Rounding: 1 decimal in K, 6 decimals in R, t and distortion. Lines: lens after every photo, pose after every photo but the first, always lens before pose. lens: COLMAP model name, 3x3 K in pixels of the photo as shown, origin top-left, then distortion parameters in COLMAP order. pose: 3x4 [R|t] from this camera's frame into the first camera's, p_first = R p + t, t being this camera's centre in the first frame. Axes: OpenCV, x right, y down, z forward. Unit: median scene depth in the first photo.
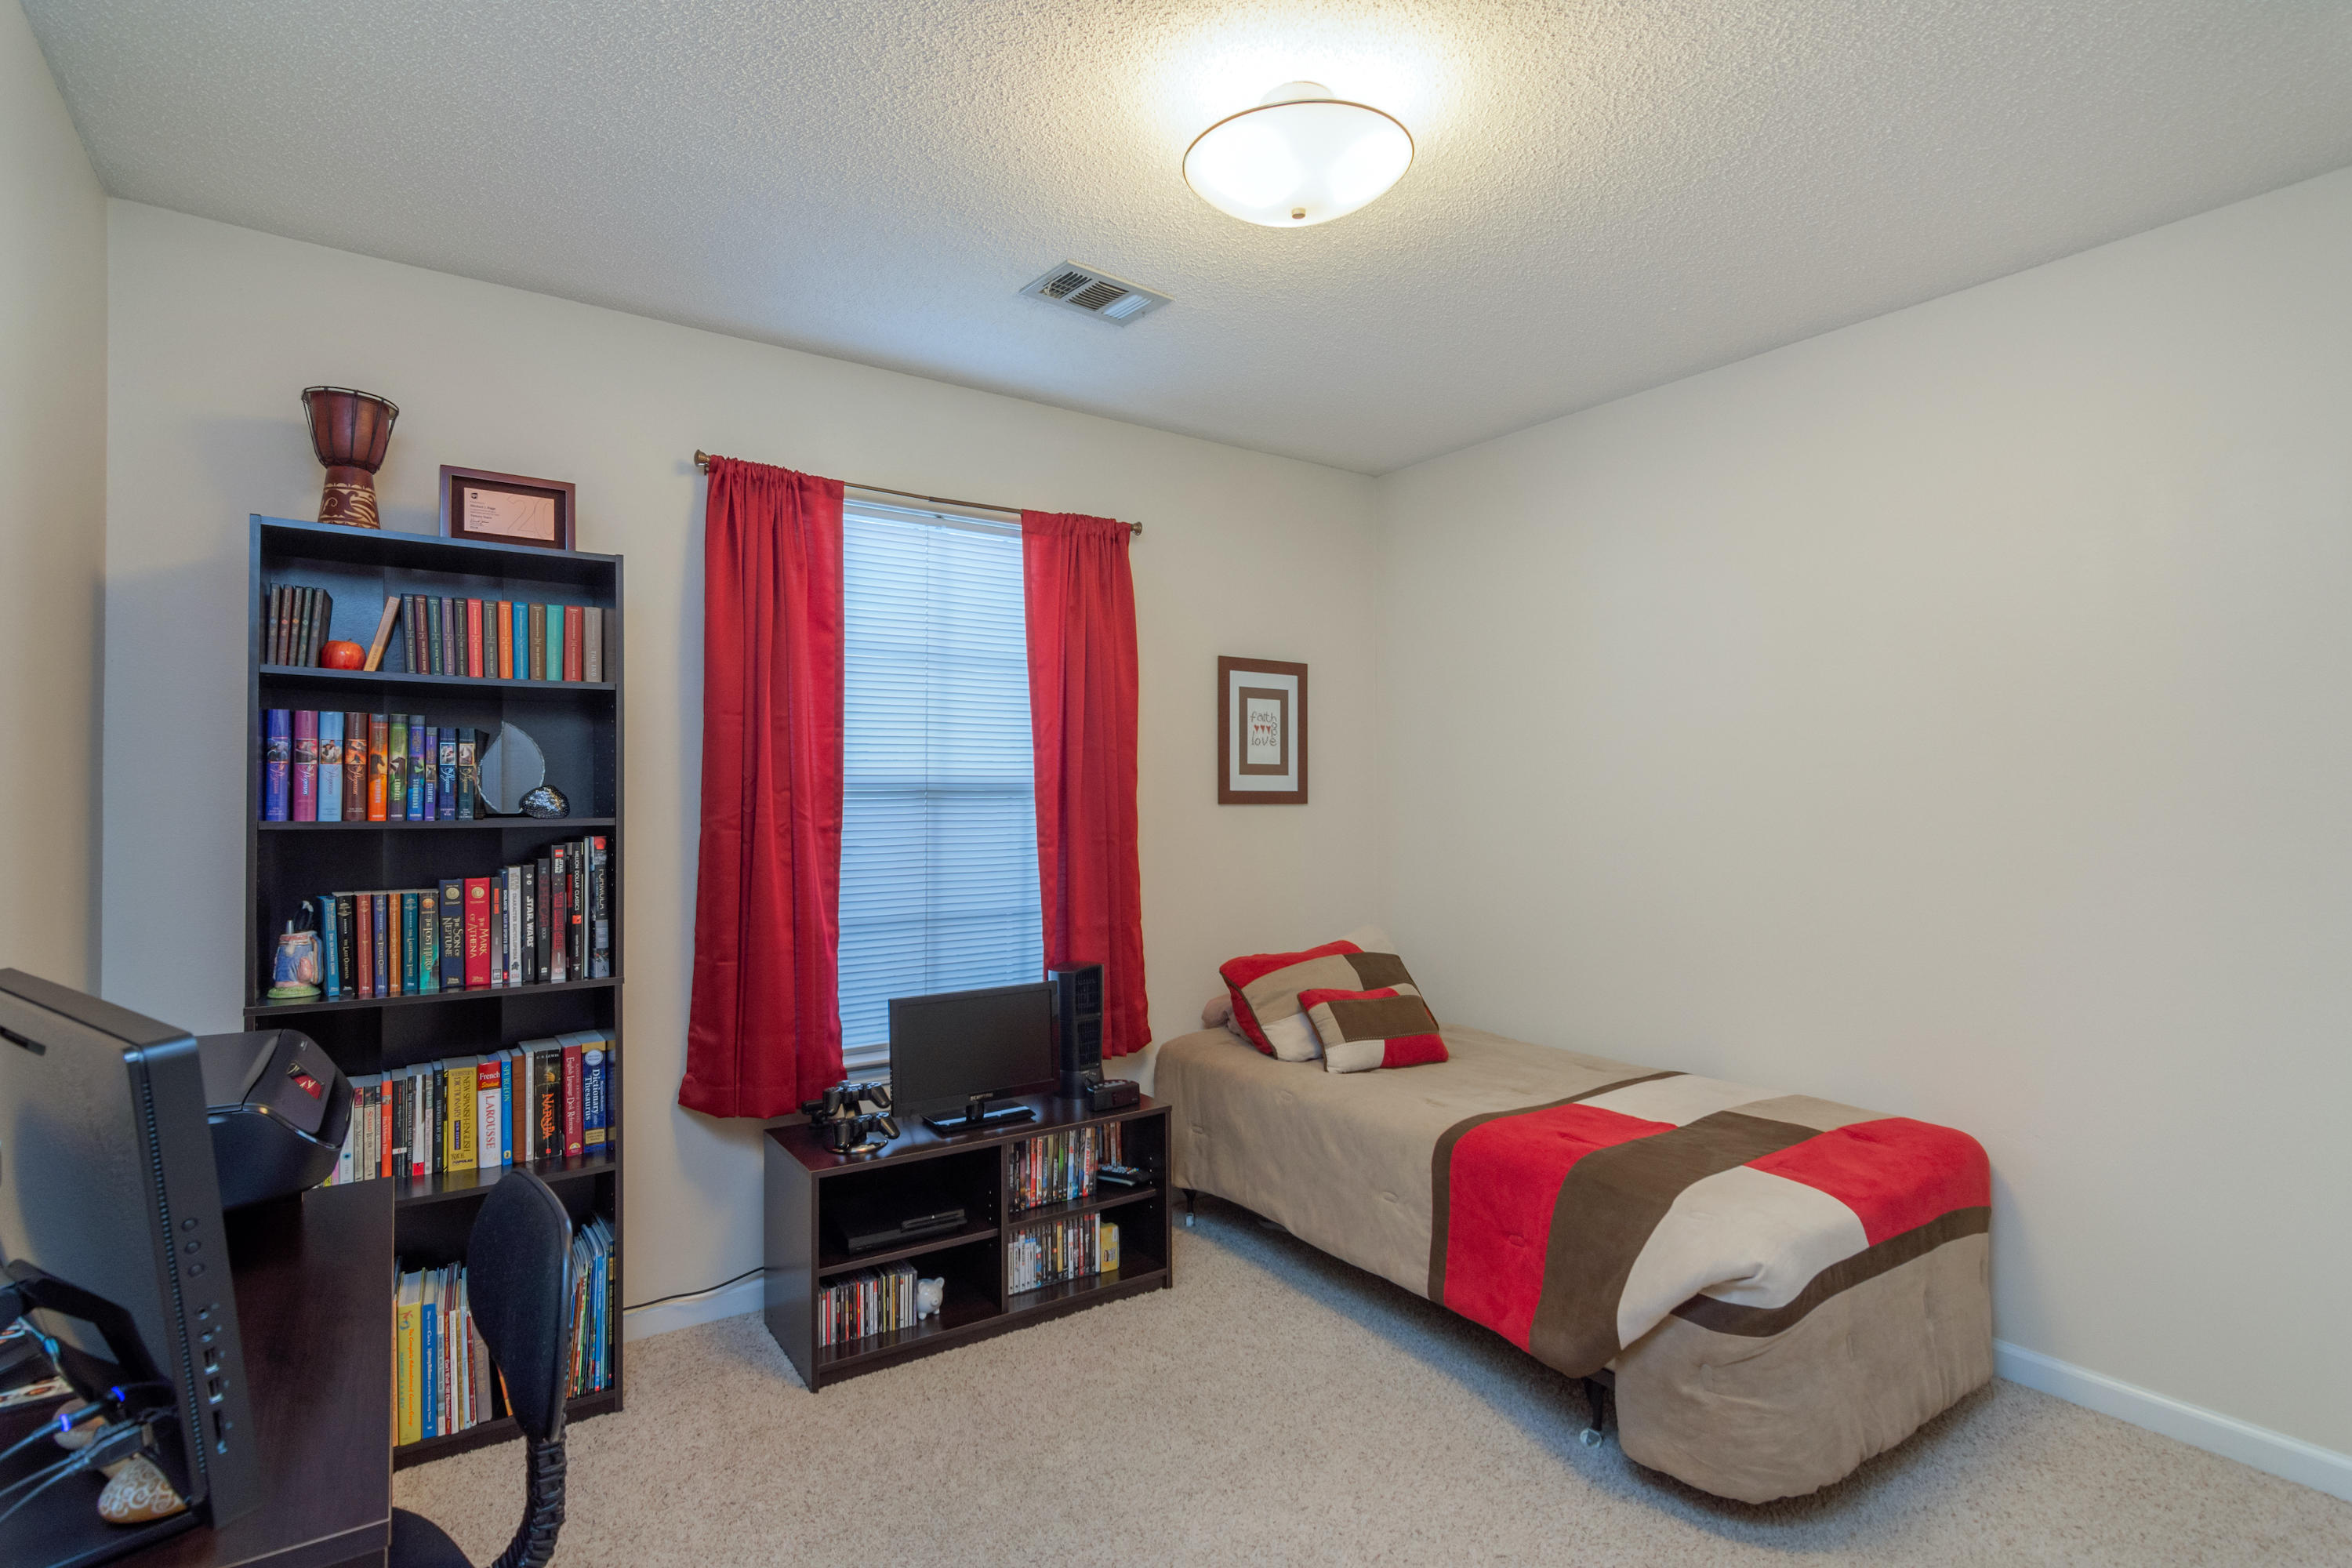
lens RADIAL K [[1145.0, 0, 1174.3], [0, 1145.0, 784.7], [0, 0, 1]] dist [-0.000942, 0.001771]
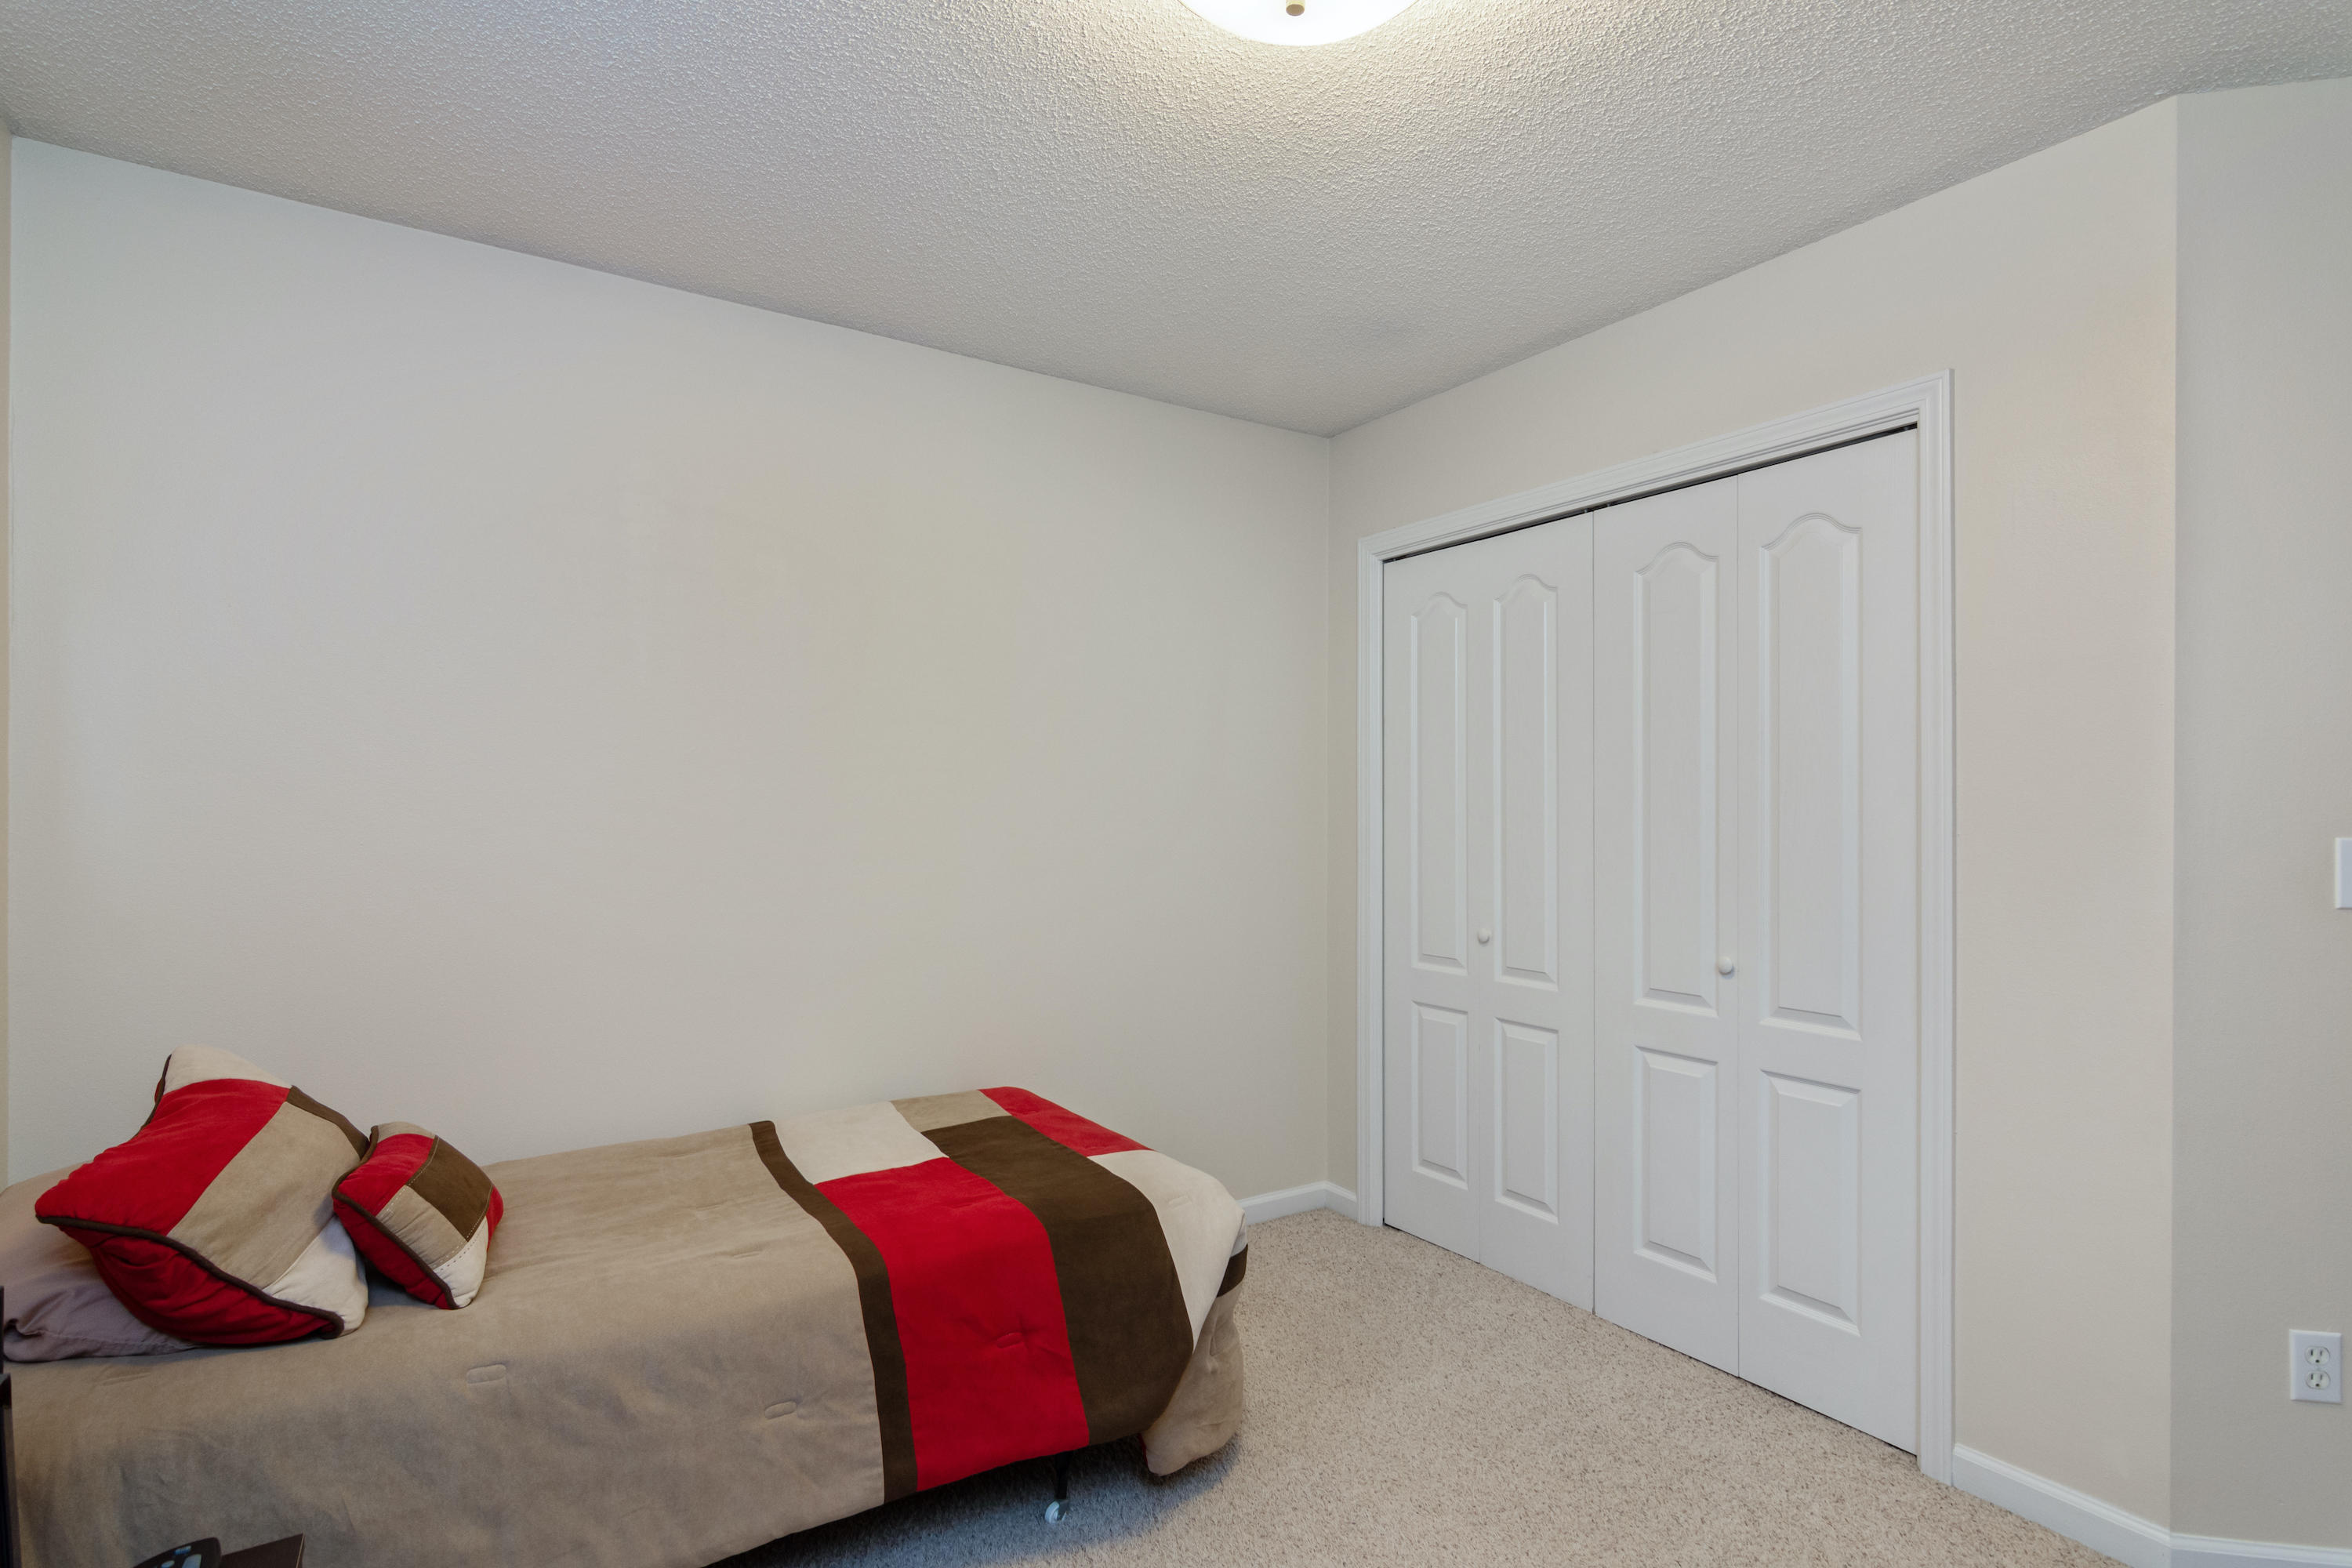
lens RADIAL K [[1145.0, 0, 1168.3], [0, 1145.0, 792.0], [0, 0, 1]] dist [-0.000942, 0.001771]
pose [[-0.003608, 0.015179, 0.999878, -0.484131], [-0.035356, 0.999258, -0.015298, 0.007486], [-0.999368, -0.035406, -0.003069, 0.804566]]
